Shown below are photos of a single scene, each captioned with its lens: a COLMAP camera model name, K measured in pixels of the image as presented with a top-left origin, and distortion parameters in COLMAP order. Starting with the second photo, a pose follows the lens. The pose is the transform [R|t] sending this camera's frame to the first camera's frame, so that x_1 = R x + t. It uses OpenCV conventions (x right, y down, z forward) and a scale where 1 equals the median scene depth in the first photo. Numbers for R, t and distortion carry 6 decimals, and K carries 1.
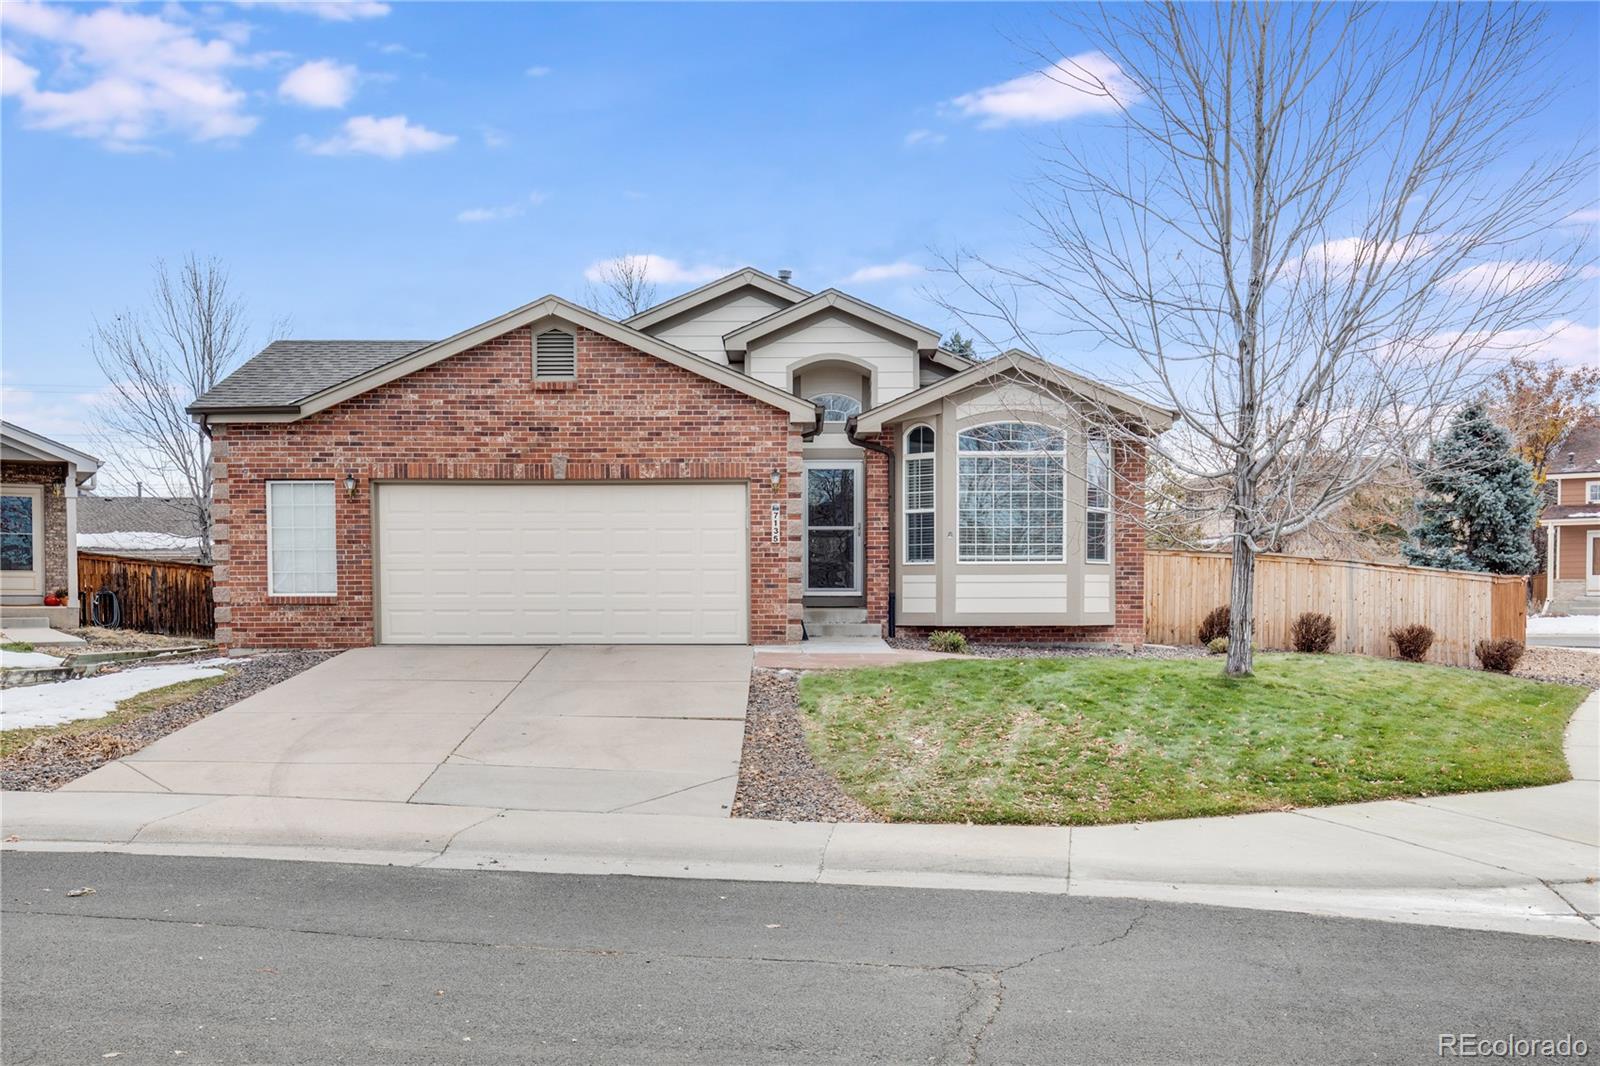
lens RADIAL K [[748.3, 0, 805.0], [0, 748.3, 509.1], [0, 0, 1]] dist [0.007961, 0.000317]
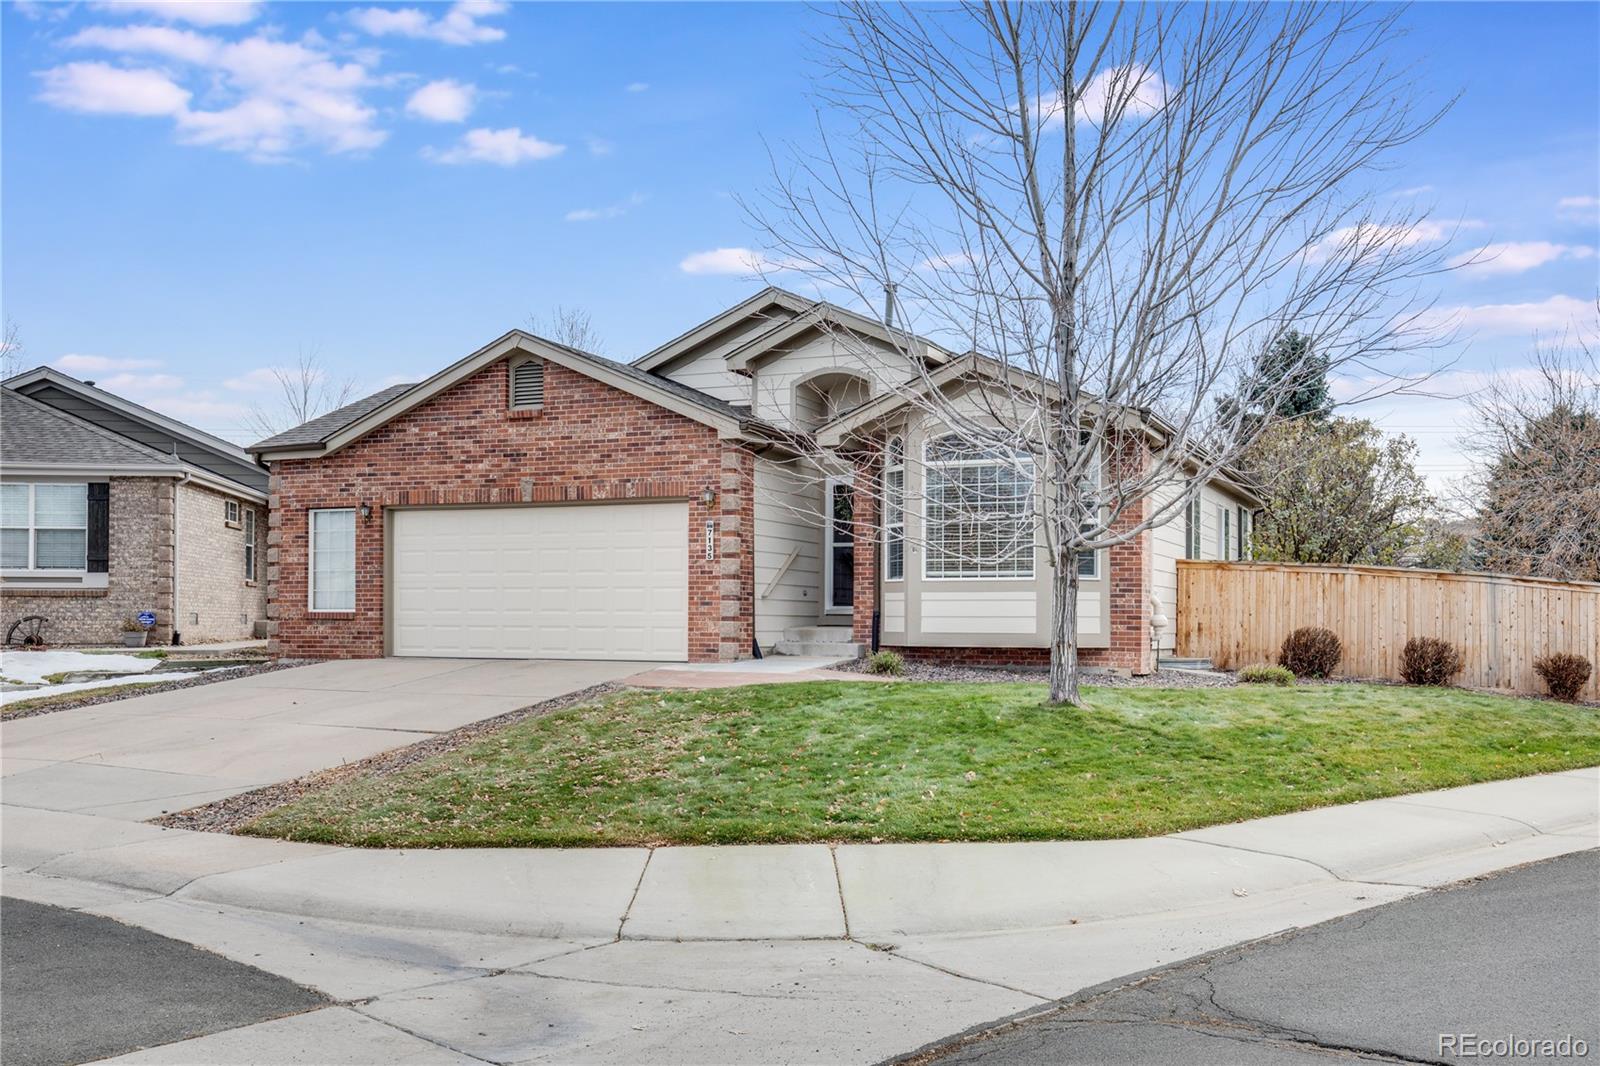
lens RADIAL K [[774.8, 0, 1028.0], [0, 774.8, 505.8], [0, 0, 1]] dist [0.009723, 0.000529]
pose [[0.978553, -0.023399, -0.204663, 0.586238], [0.018015, 0.999442, -0.028134, 0.009174], [0.205207, 0.023843, 0.978428, 0.070526]]
